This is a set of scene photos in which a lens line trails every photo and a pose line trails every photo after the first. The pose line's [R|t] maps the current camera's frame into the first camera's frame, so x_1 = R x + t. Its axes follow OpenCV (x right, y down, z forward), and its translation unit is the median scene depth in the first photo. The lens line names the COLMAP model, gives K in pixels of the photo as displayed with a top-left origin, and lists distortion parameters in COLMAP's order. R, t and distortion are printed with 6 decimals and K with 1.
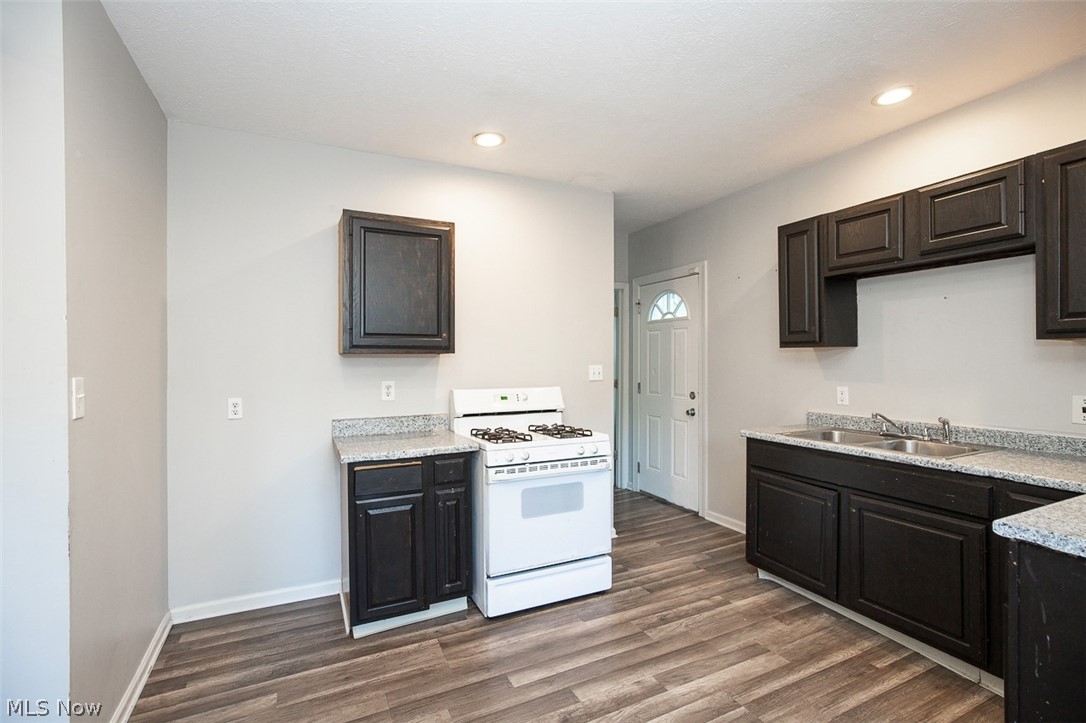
lens RADIAL K [[497.8, 0, 543.9], [0, 497.8, 358.2], [0, 0, 1]] dist [-0.003110, 0.000556]
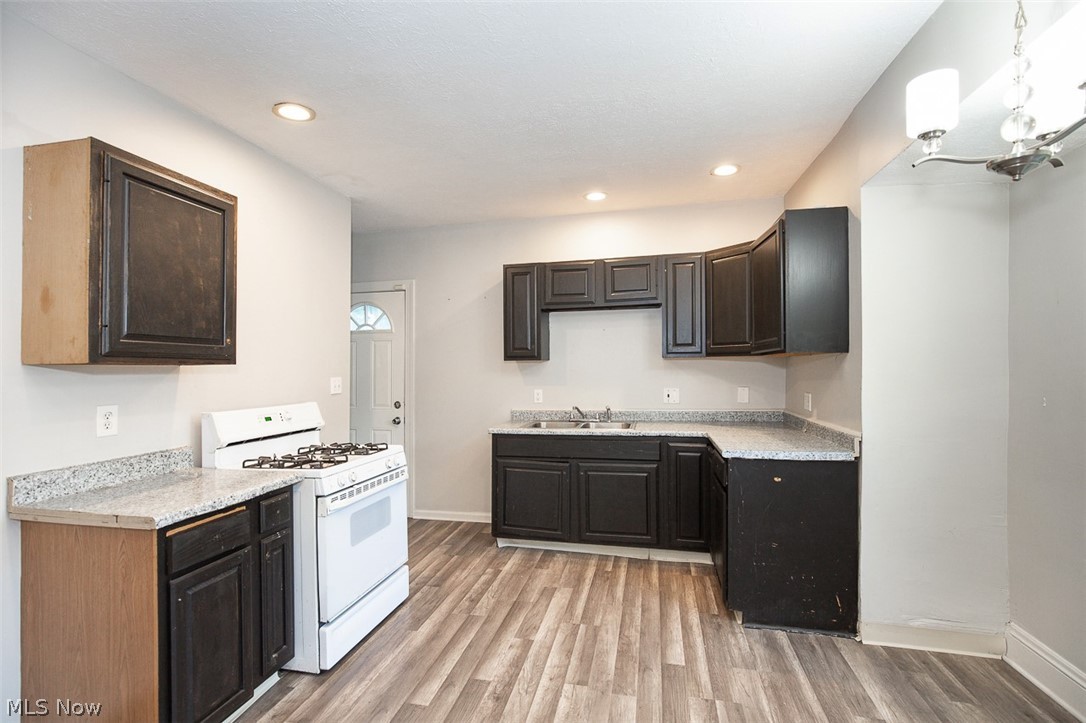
lens RADIAL K [[497.8, 0, 540.1], [0, 497.8, 364.1], [0, 0, 1]] dist [-0.003110, 0.000556]
pose [[0.632014, 0.002640, 0.774952, -0.501677], [0.006529, 0.999941, -0.008731, -0.000699], [-0.774929, 0.010577, 0.631959, 0.149644]]
